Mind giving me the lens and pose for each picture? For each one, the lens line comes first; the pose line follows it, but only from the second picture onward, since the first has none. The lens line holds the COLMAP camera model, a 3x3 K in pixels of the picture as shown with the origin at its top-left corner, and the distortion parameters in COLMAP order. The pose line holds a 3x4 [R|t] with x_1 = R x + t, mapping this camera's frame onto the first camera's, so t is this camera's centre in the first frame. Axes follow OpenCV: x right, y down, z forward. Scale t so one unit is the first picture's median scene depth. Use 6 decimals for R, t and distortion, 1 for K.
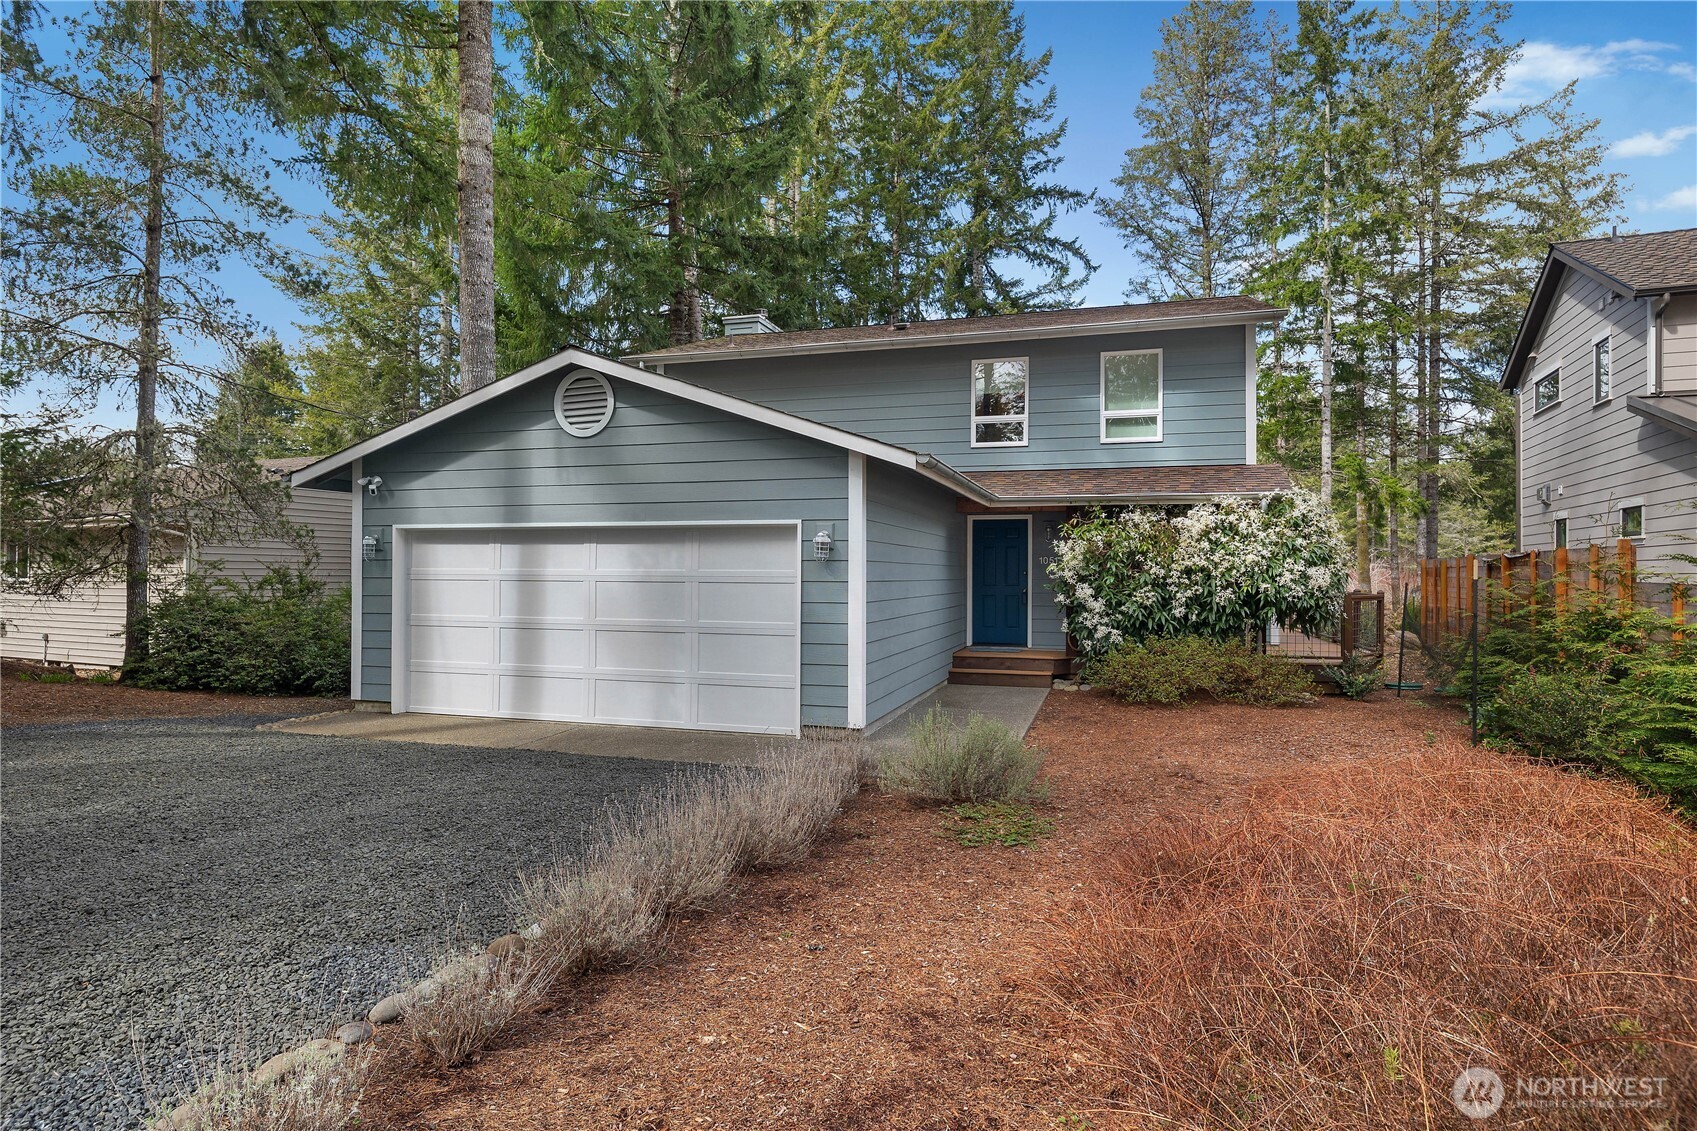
lens RADIAL K [[915.5, 0, 848.8], [0, 915.5, 563.4], [0, 0, 1]] dist [0.004302, 0.000520]
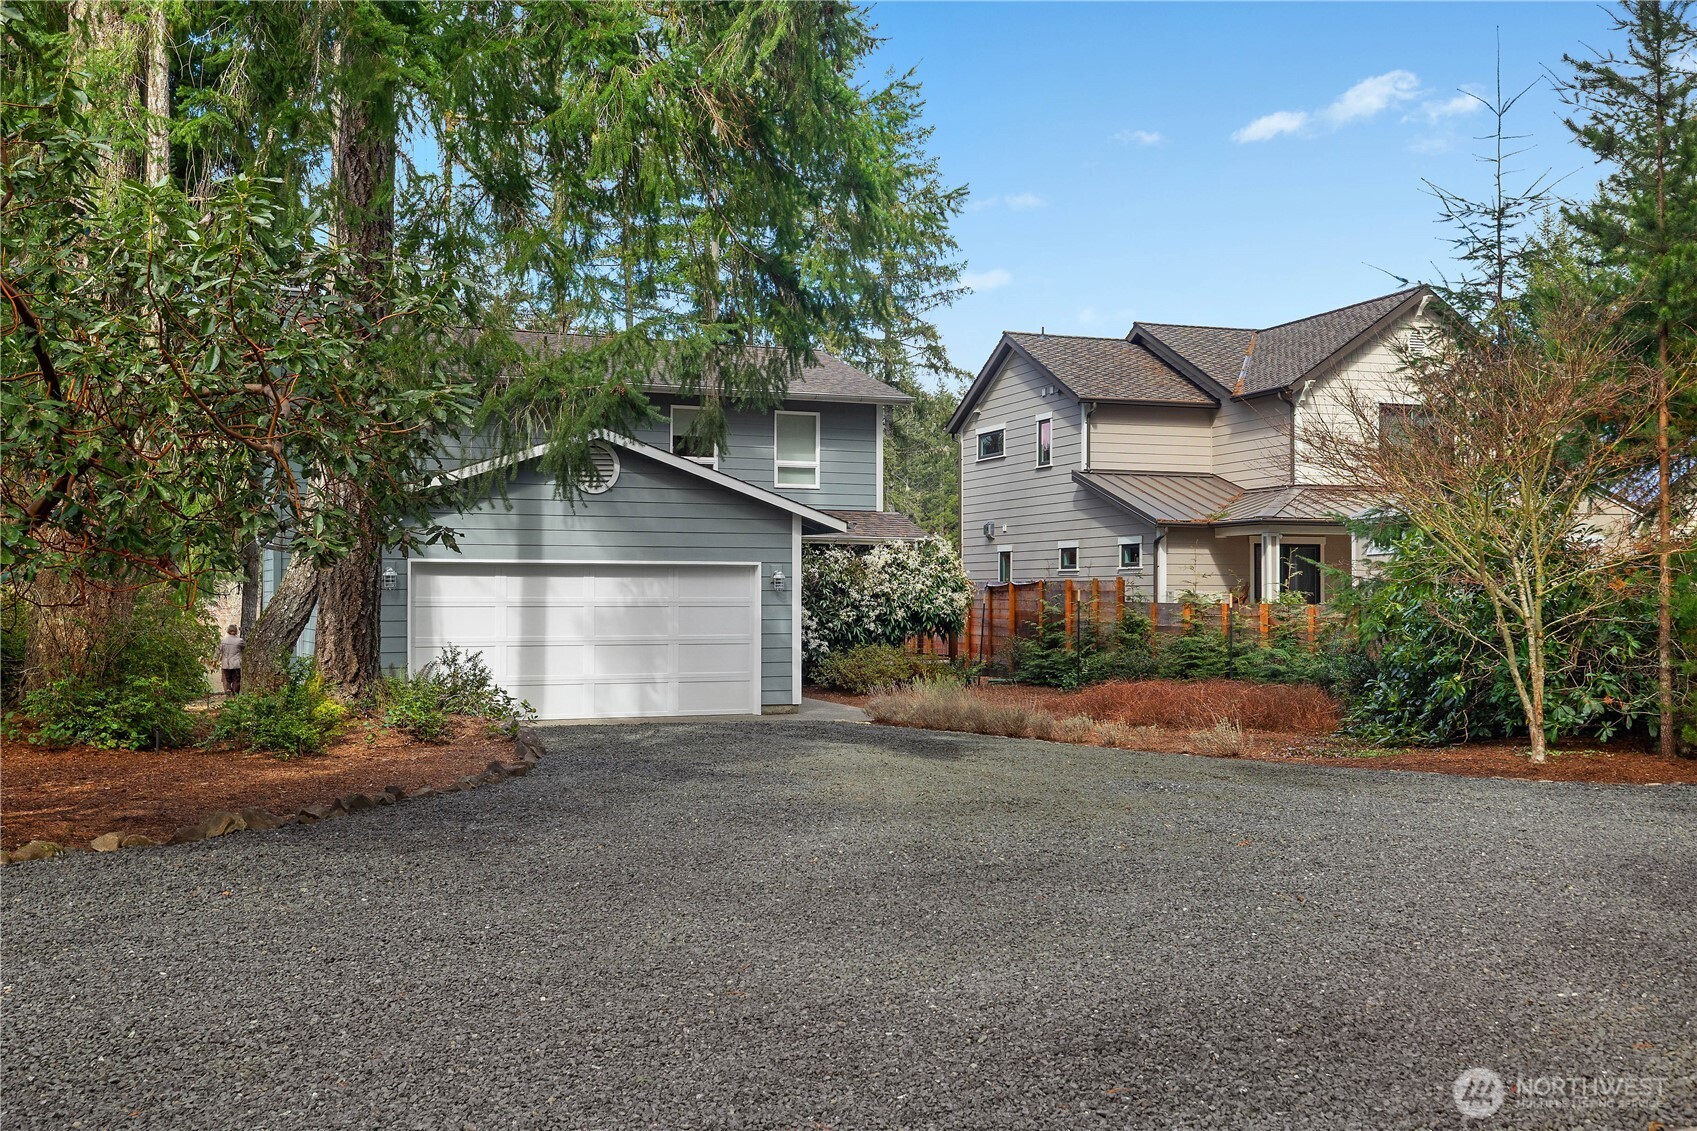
lens RADIAL K [[1723.3, 0, 849.1], [0, 1723.3, 569.1], [0, 0, 1]] dist [-0.000315, 0.000000]
pose [[0.744373, 0.007147, 0.667725, -1.339334], [-0.004990, 0.999974, -0.005139, -0.017606], [-0.667745, 0.000493, 0.744390, -0.844584]]
